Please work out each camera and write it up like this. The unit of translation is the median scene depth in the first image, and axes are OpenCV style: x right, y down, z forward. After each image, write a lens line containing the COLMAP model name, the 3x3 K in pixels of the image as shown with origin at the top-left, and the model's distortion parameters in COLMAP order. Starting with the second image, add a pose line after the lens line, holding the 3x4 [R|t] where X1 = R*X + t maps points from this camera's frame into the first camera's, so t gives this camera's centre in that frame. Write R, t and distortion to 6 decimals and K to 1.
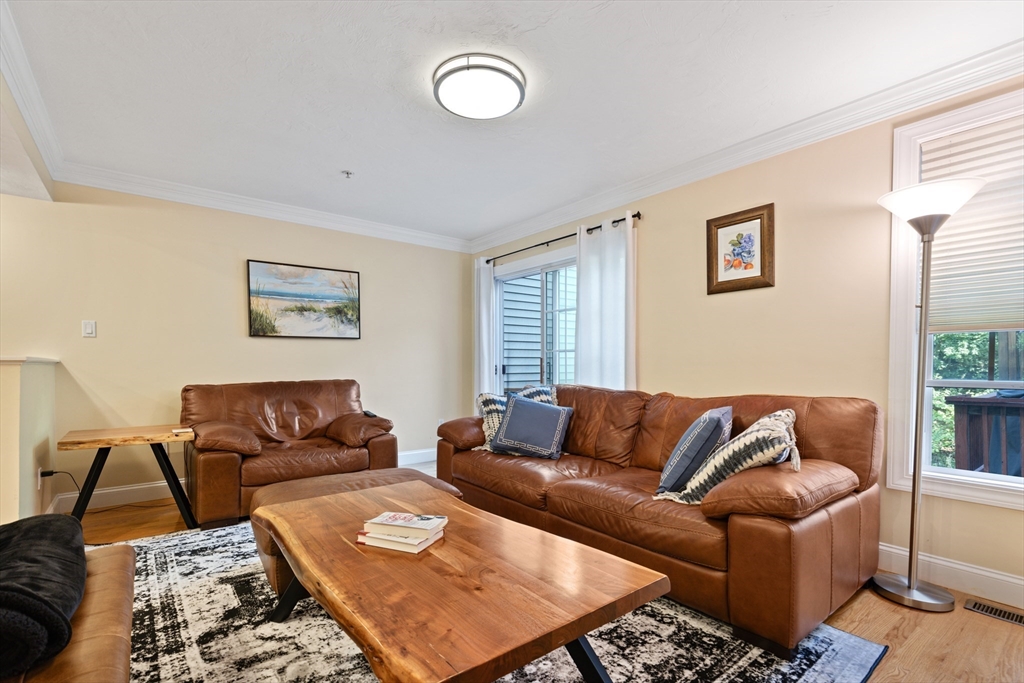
lens RADIAL K [[465.6, 0, 508.4], [0, 465.6, 374.8], [0, 0, 1]] dist [0.001583, -0.000131]
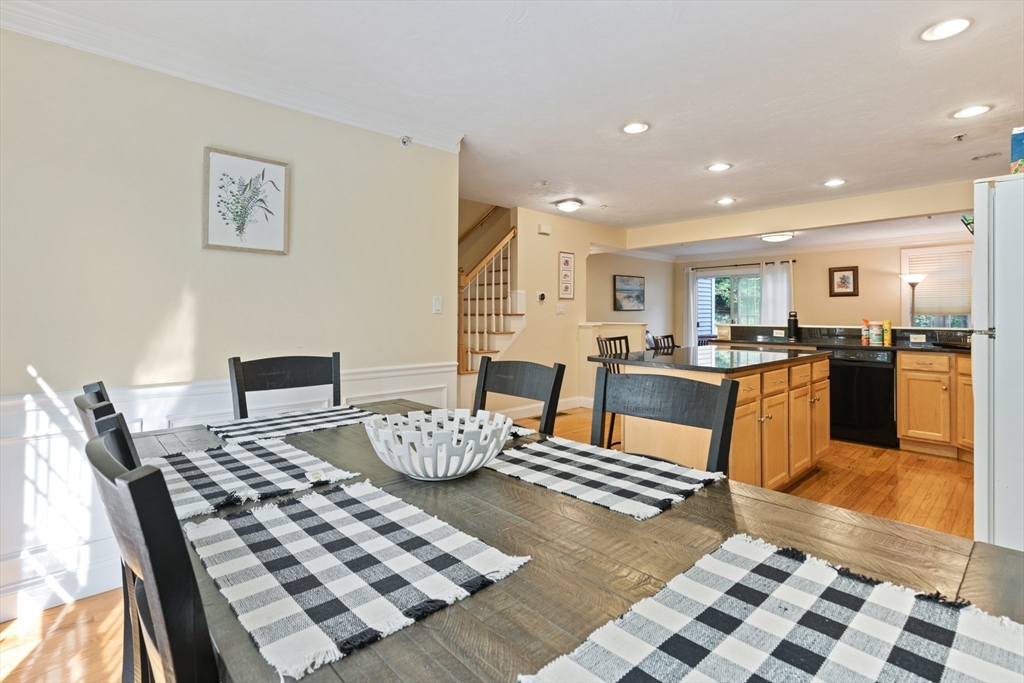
lens RADIAL K [[492.1, 0, 513.8], [0, 492.1, 309.4], [0, 0, 1]] dist [0.002940, -0.000307]
pose [[0.995362, 0.000168, 0.096204, -1.556400], [0.002903, 0.999490, -0.031788, -0.020642], [-0.096161, 0.031920, 0.994854, -1.522163]]
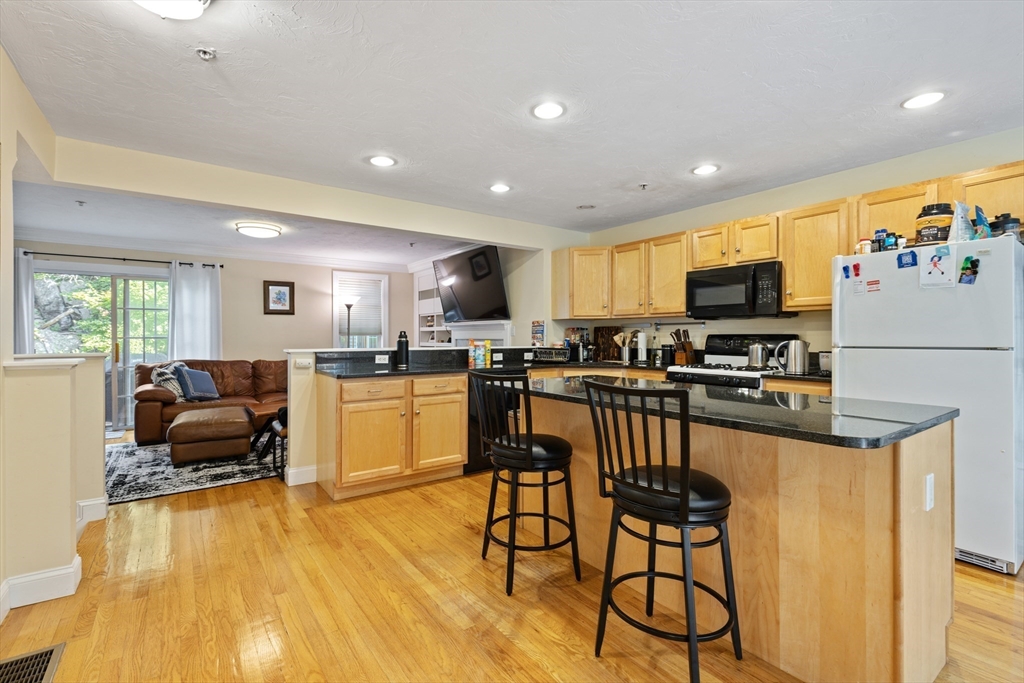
lens RADIAL K [[467.2, 0, 511.9], [0, 467.2, 334.7], [0, 0, 1]] dist [0.003168, 0.000261]
pose [[0.034686, 0.000072, 0.999398, -1.716410], [0.022088, 0.999756, -0.000839, -0.047582], [-0.999154, 0.022104, 0.034676, -0.234857]]
